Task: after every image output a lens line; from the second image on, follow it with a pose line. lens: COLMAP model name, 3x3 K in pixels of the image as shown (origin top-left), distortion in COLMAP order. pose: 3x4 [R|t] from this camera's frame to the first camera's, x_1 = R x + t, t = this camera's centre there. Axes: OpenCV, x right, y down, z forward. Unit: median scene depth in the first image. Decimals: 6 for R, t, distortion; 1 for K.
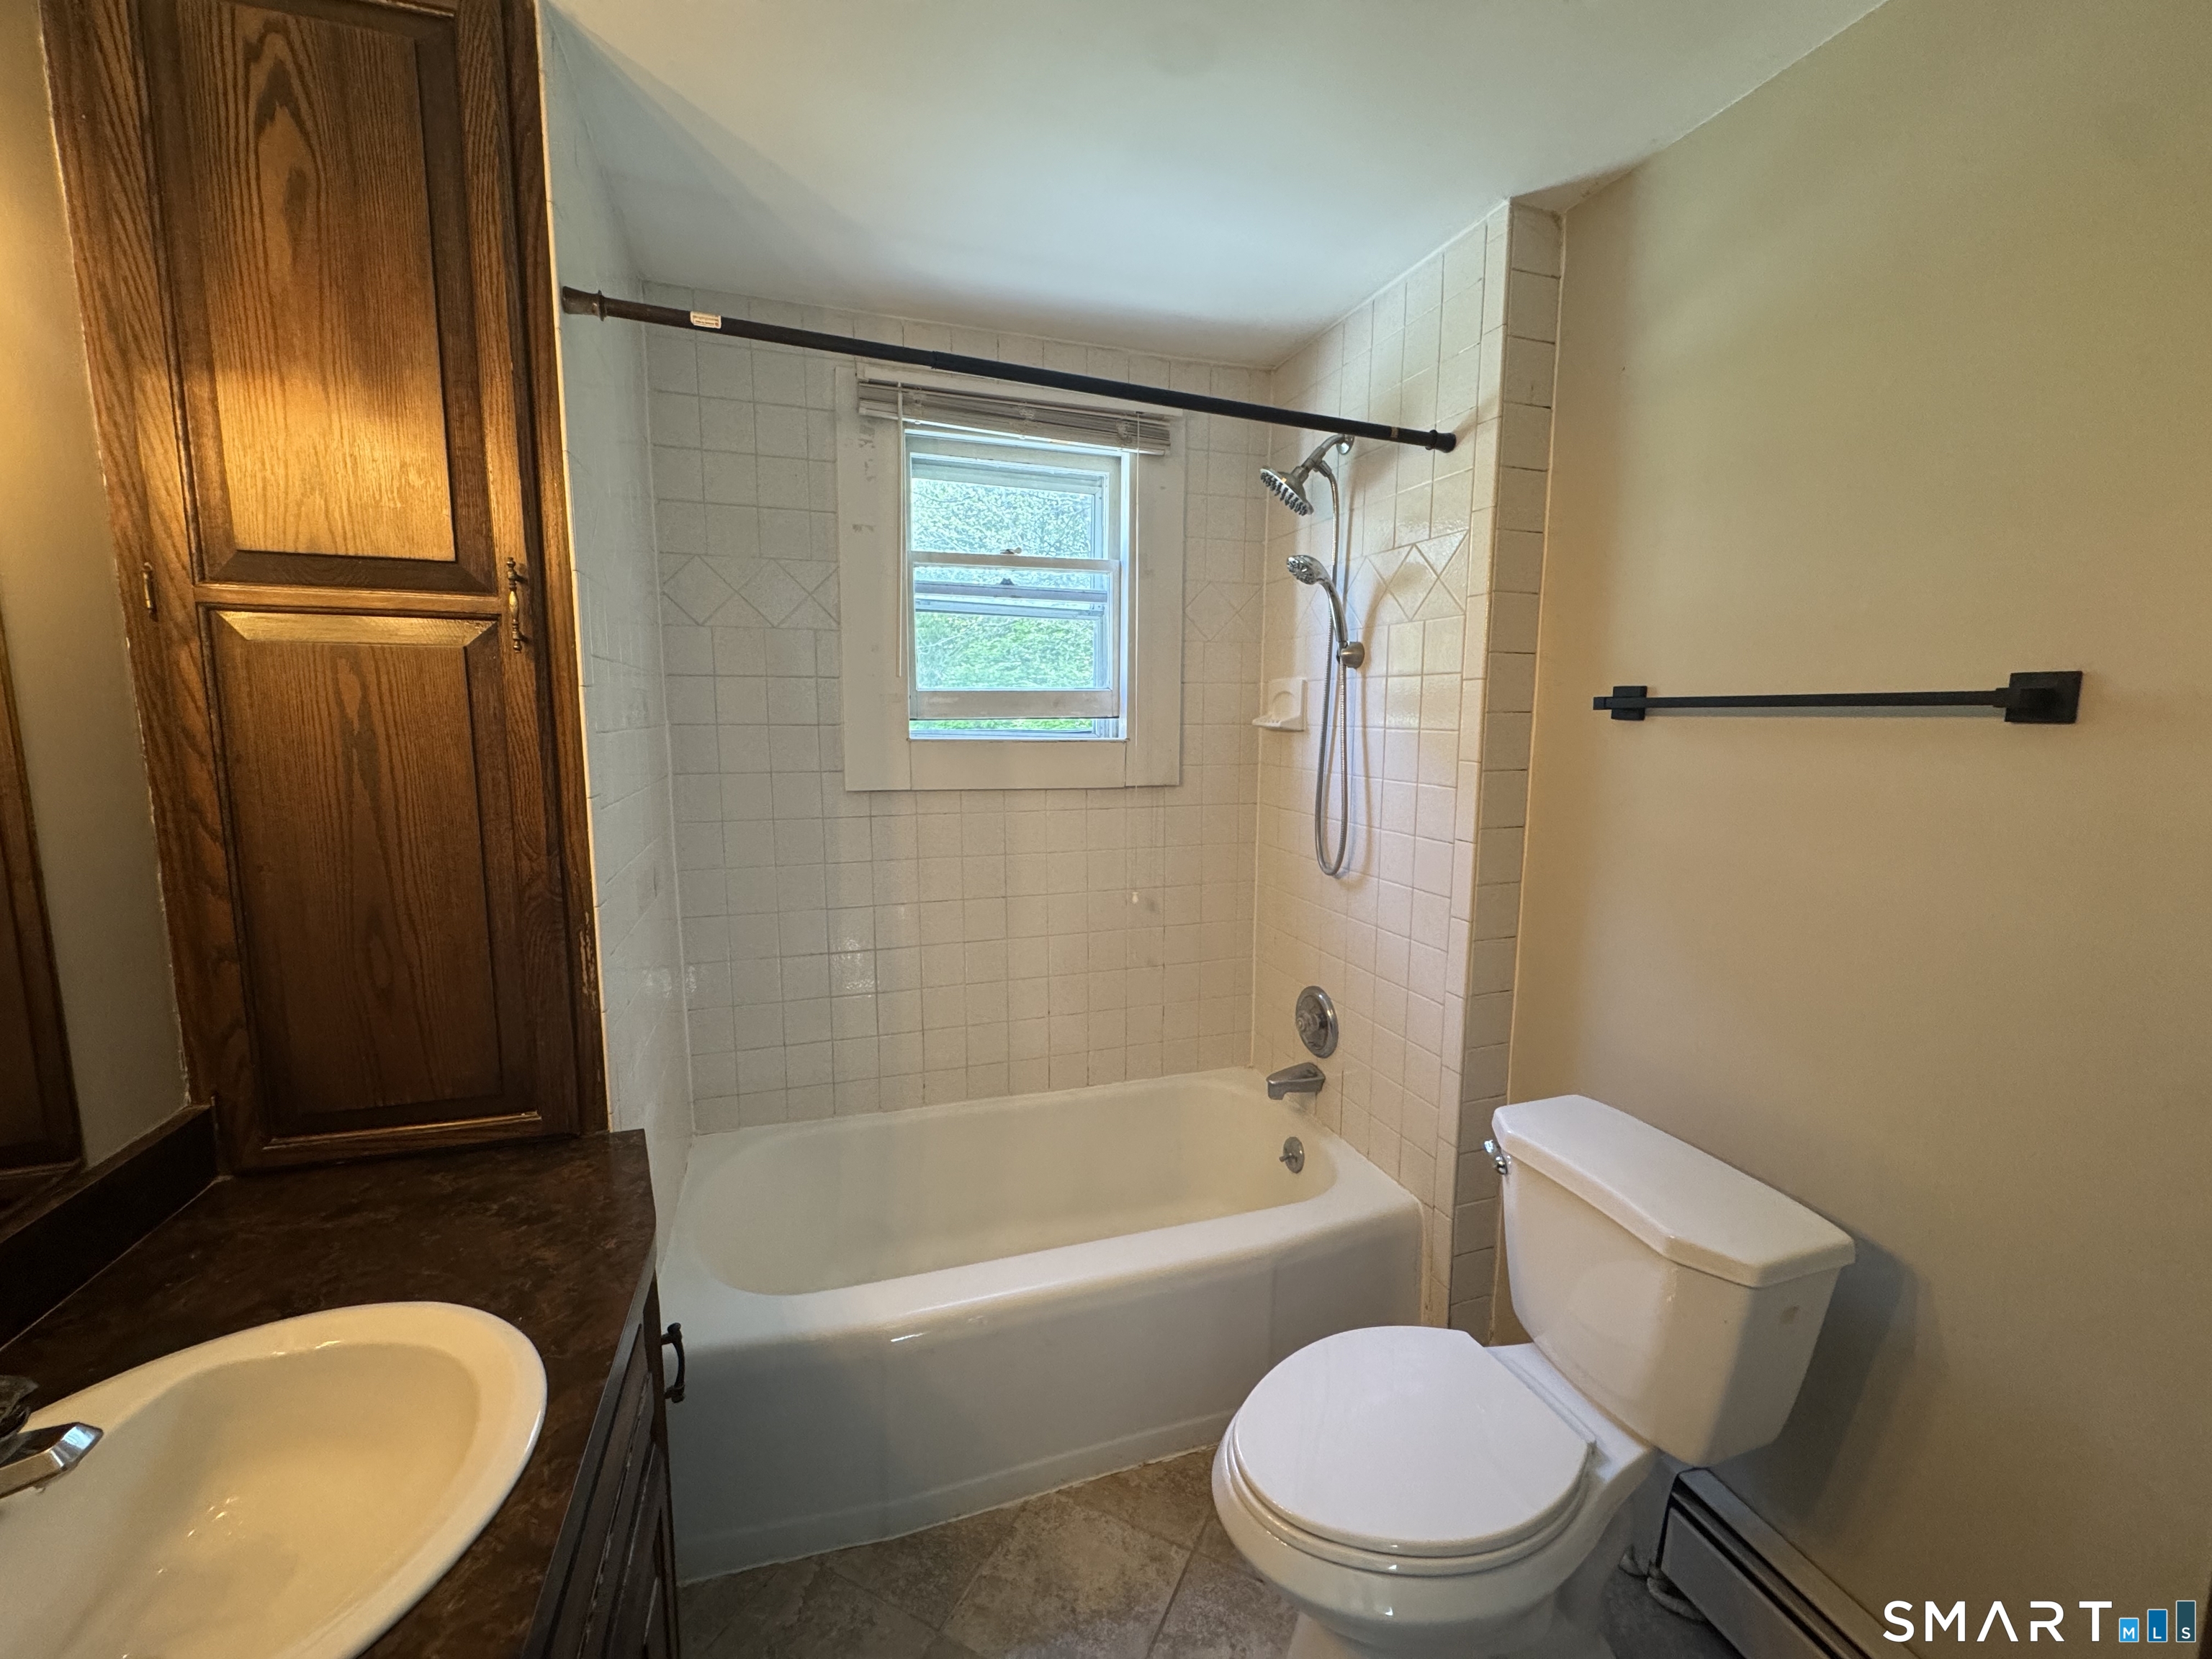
lens RADIAL K [[882.4, 0, 1109.8], [0, 882.4, 826.7], [0, 0, 1]] dist [-0.003319, 0.000385]
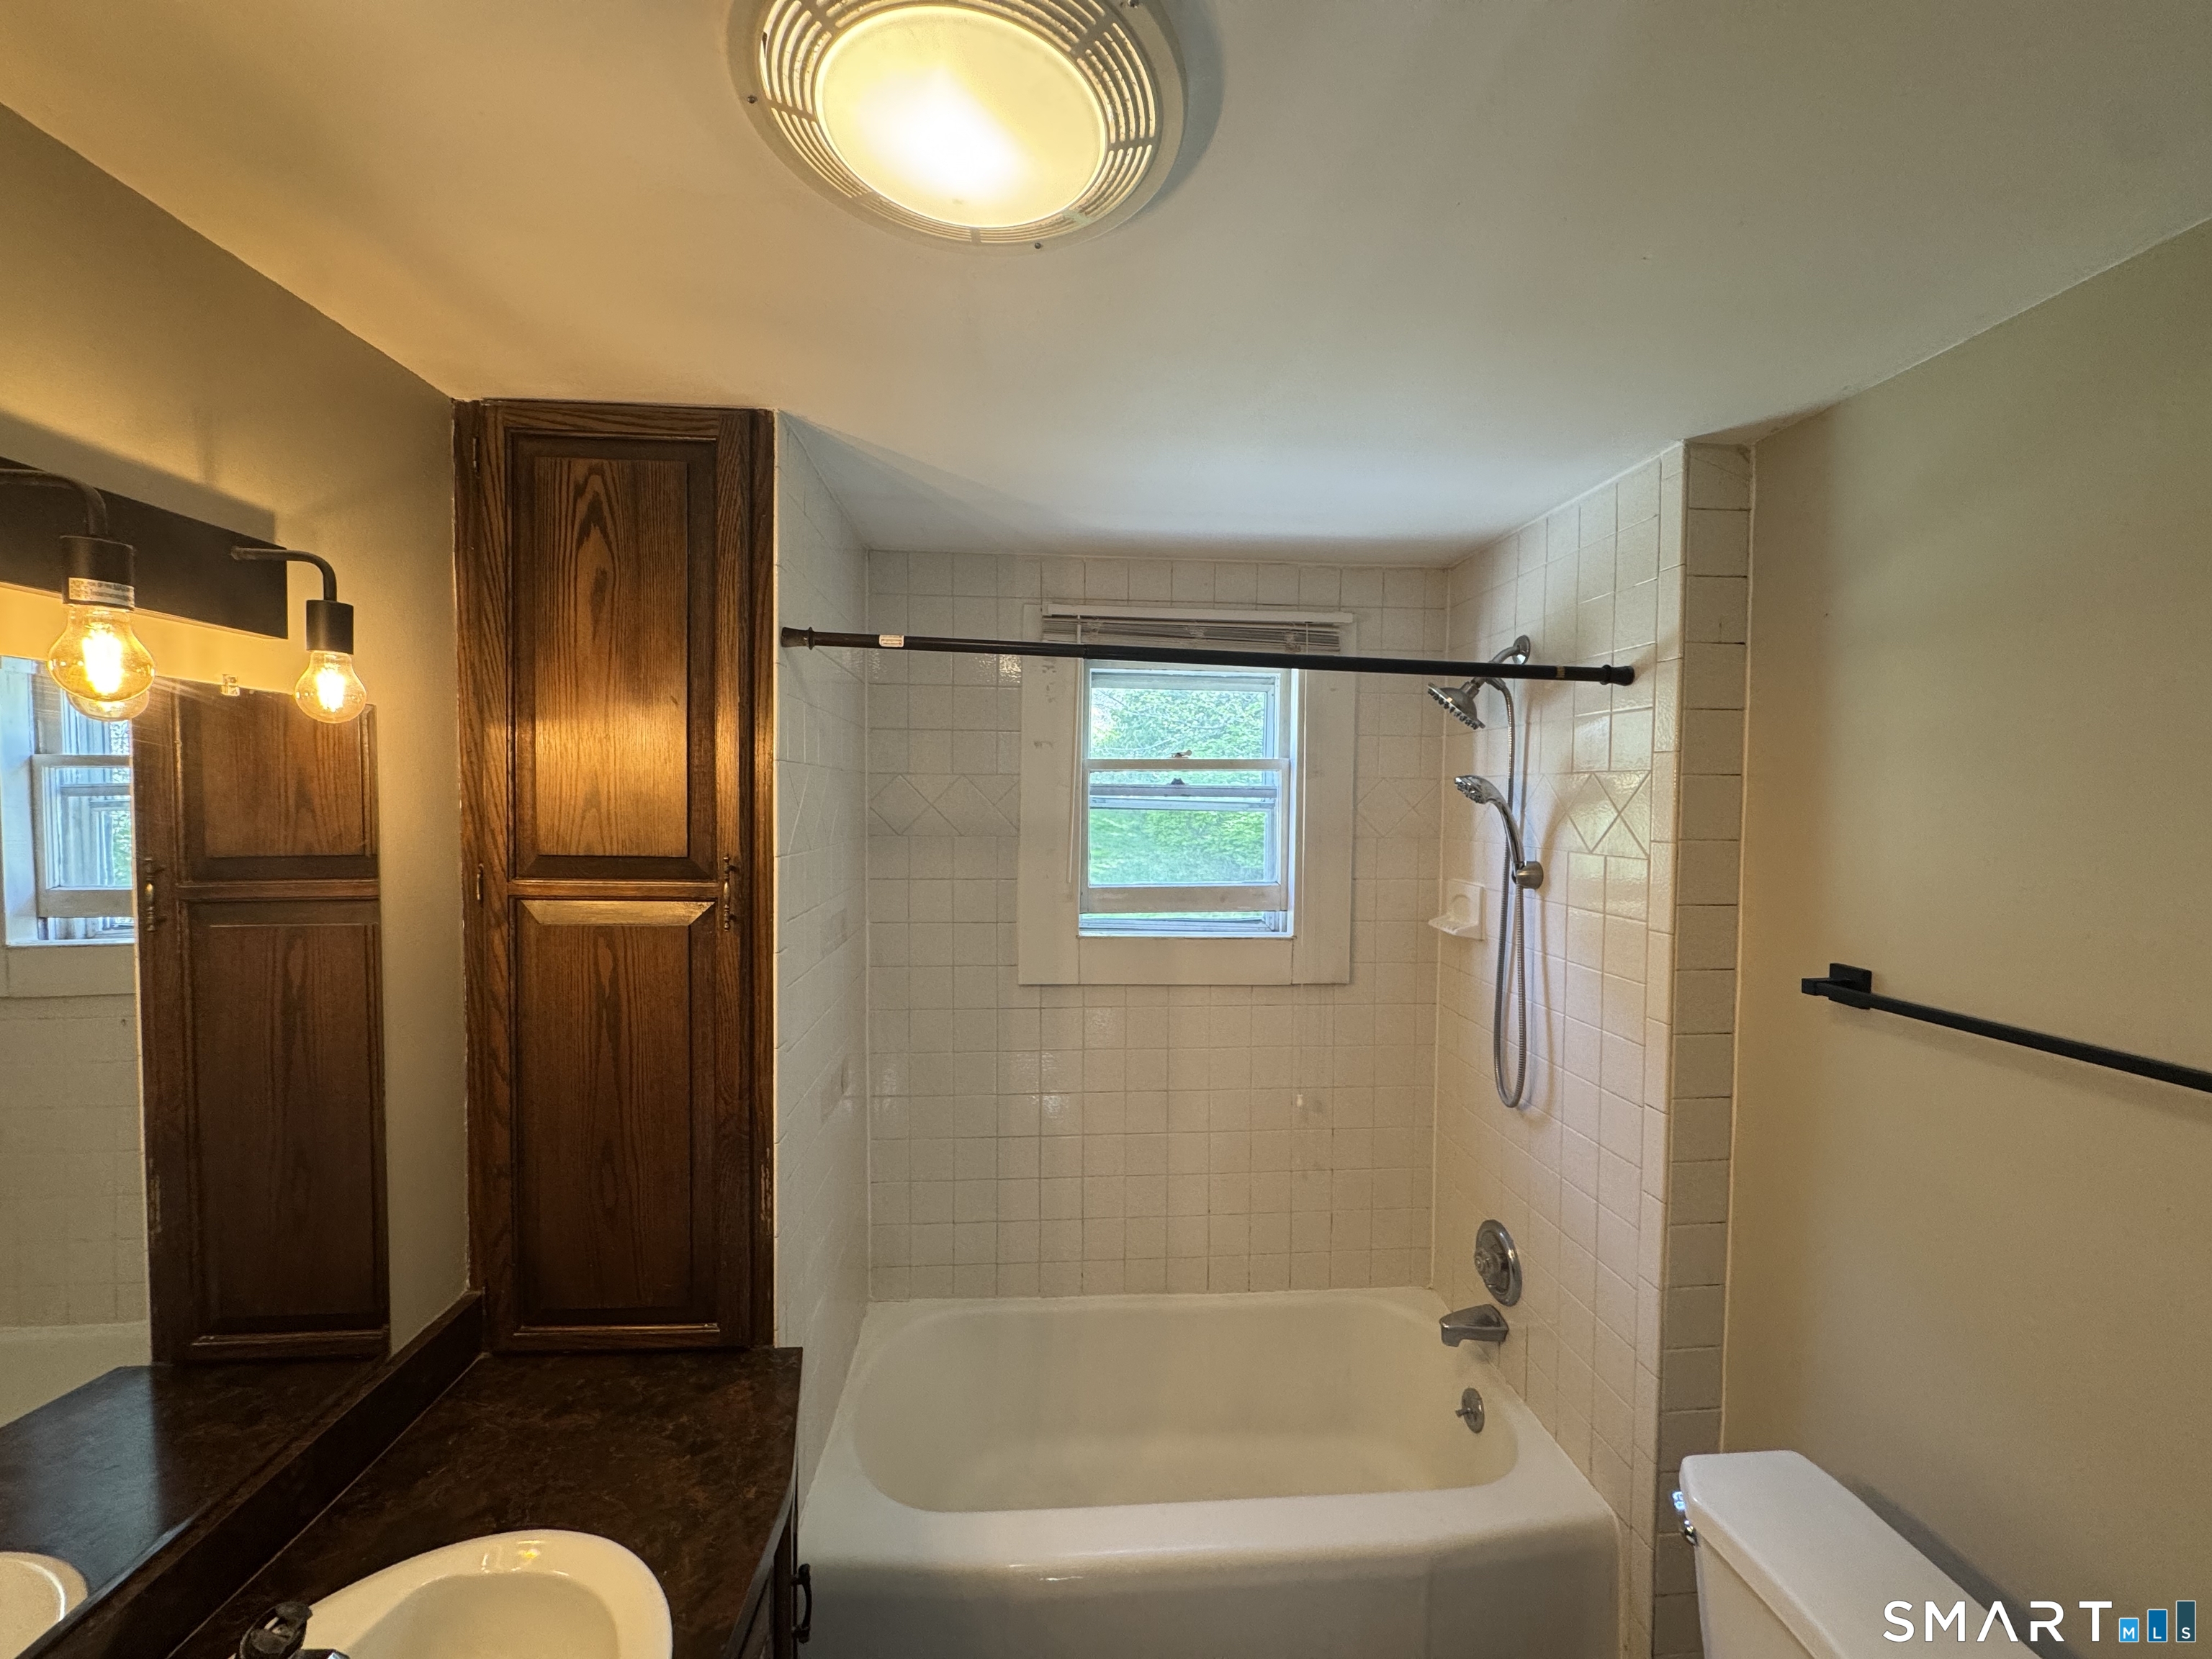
lens RADIAL K [[882.4, 0, 1107.1], [0, 882.4, 831.7], [0, 0, 1]] dist [-0.003319, 0.000385]
pose [[0.969789, 0.012694, -0.243616, 0.088064], [-0.036012, 0.995153, -0.091503, -0.185972], [0.241274, 0.097511, 0.965546, -0.030361]]
